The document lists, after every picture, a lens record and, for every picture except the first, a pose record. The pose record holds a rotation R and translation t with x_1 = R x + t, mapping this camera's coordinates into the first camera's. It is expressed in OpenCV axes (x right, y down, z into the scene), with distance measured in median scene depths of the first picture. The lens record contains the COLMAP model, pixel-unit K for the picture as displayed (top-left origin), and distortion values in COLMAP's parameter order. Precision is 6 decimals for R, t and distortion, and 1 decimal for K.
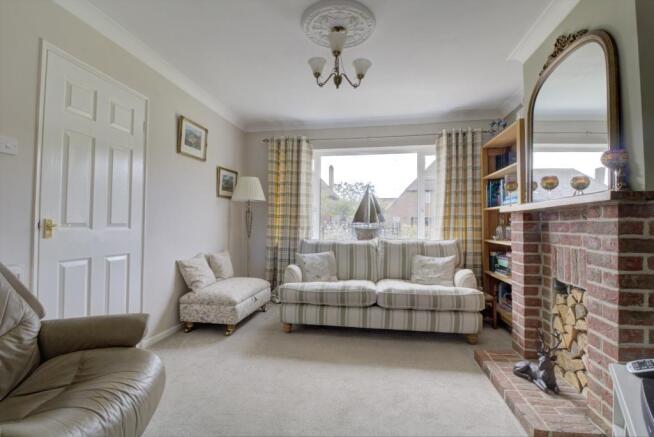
lens RADIAL K [[301.6, 0, 327.0], [0, 301.6, 218.5], [0, 0, 1]] dist [-0.023877, -0.000481]
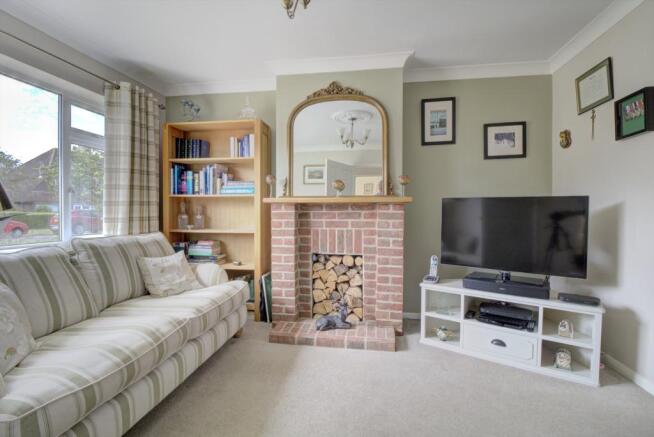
lens RADIAL K [[297.0, 0, 325.5], [0, 297.0, 225.0], [0, 0, 1]] dist [-0.001698, -0.000391]
pose [[0.027939, -0.051165, 0.998299, -0.636329], [-0.019949, 0.998462, 0.051731, 0.001483], [-0.999411, -0.021361, 0.026875, 0.977417]]
